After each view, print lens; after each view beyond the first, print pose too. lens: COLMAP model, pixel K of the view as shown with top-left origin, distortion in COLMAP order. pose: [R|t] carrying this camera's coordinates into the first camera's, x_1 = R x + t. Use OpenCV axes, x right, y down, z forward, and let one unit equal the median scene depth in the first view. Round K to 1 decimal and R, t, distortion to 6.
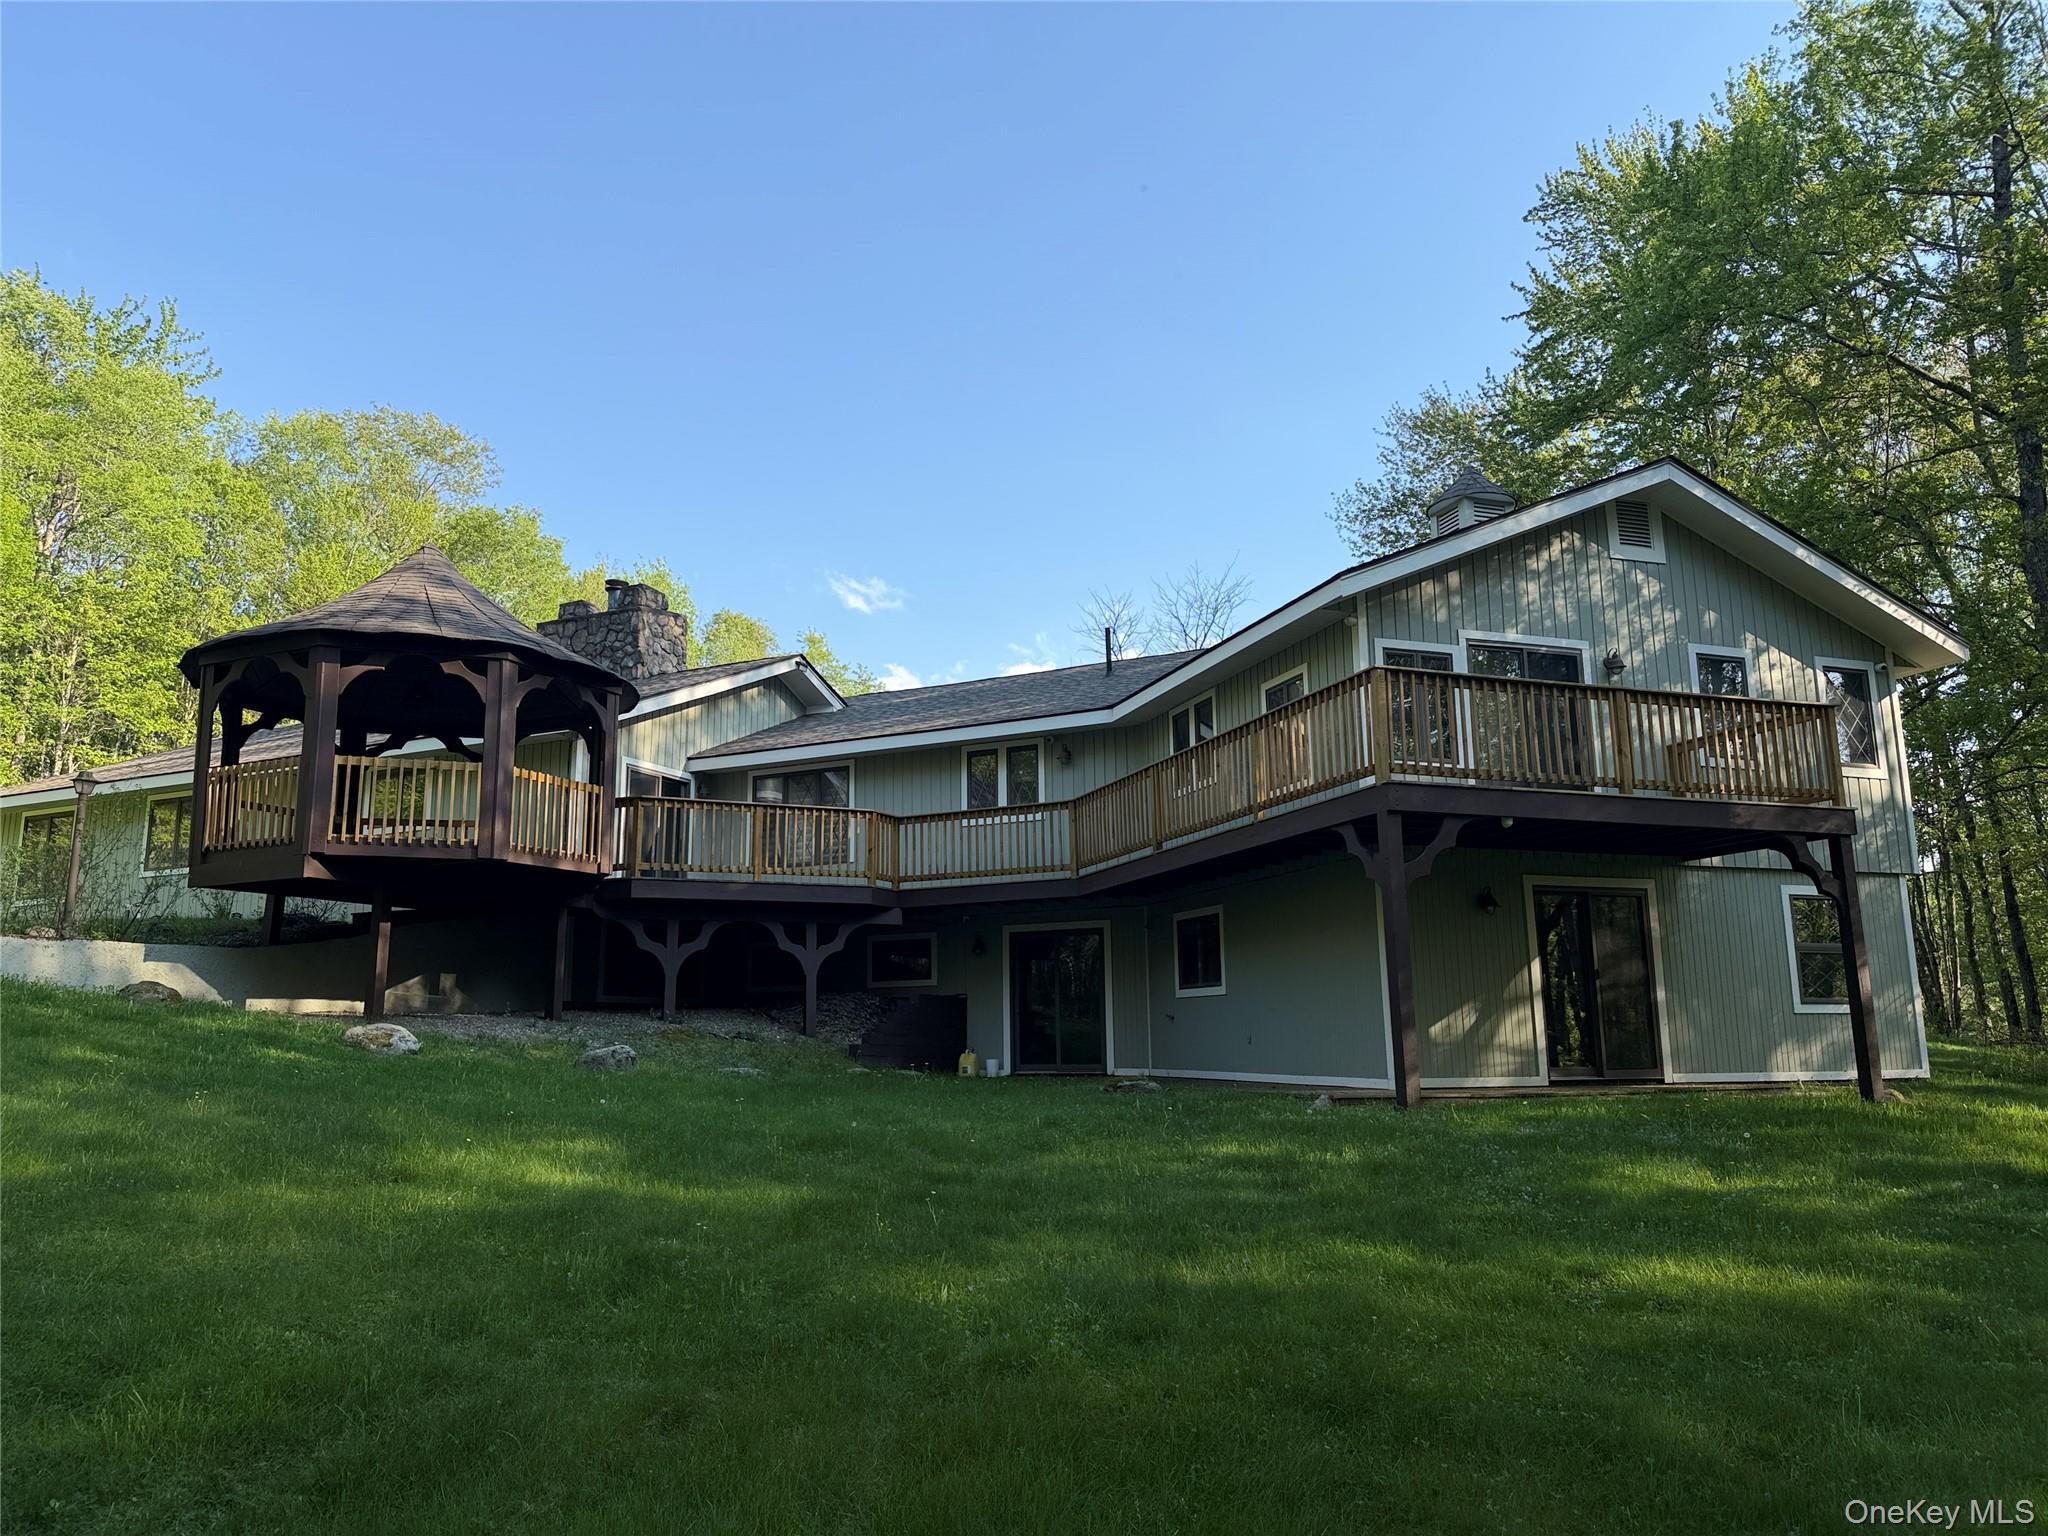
lens RADIAL K [[1440.5, 0, 1024.0], [0, 1440.5, 768.0], [0, 0, 1]] dist [0.000296, 0.000559]
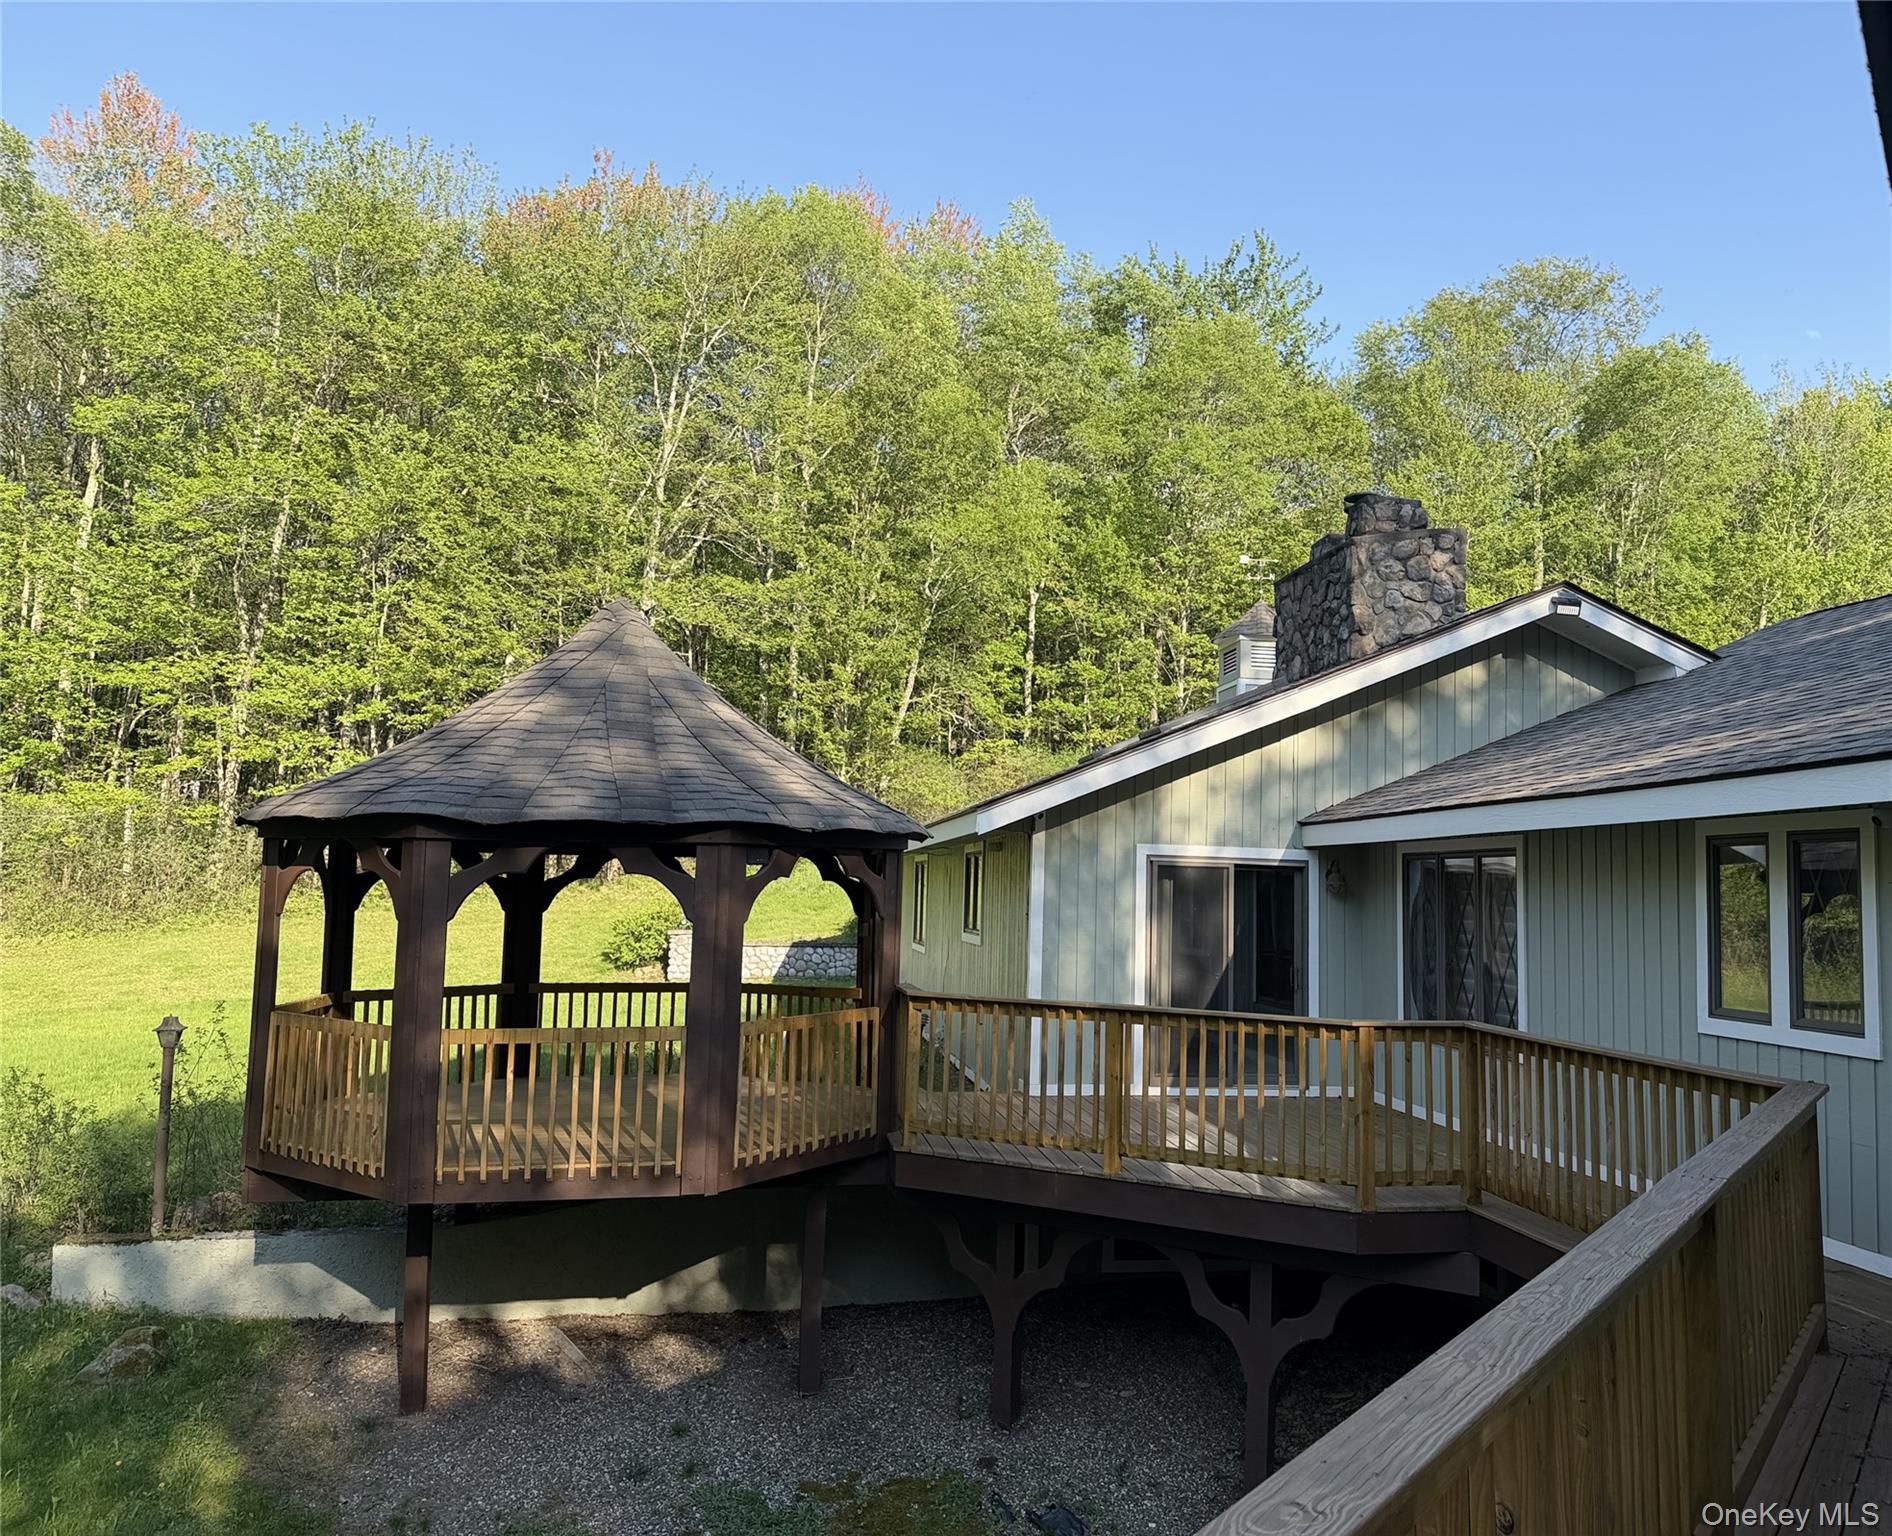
lens RADIAL K [[1493.6, 0, 946.0], [0, 1493.6, 768.0], [0, 0, 1]] dist [0.007362, 0.003453]
pose [[0.612594, -0.058019, -0.788266, 0.145489], [0.126996, 0.991570, 0.025711, -0.061097], [0.780129, -0.115857, 0.614798, 0.535861]]
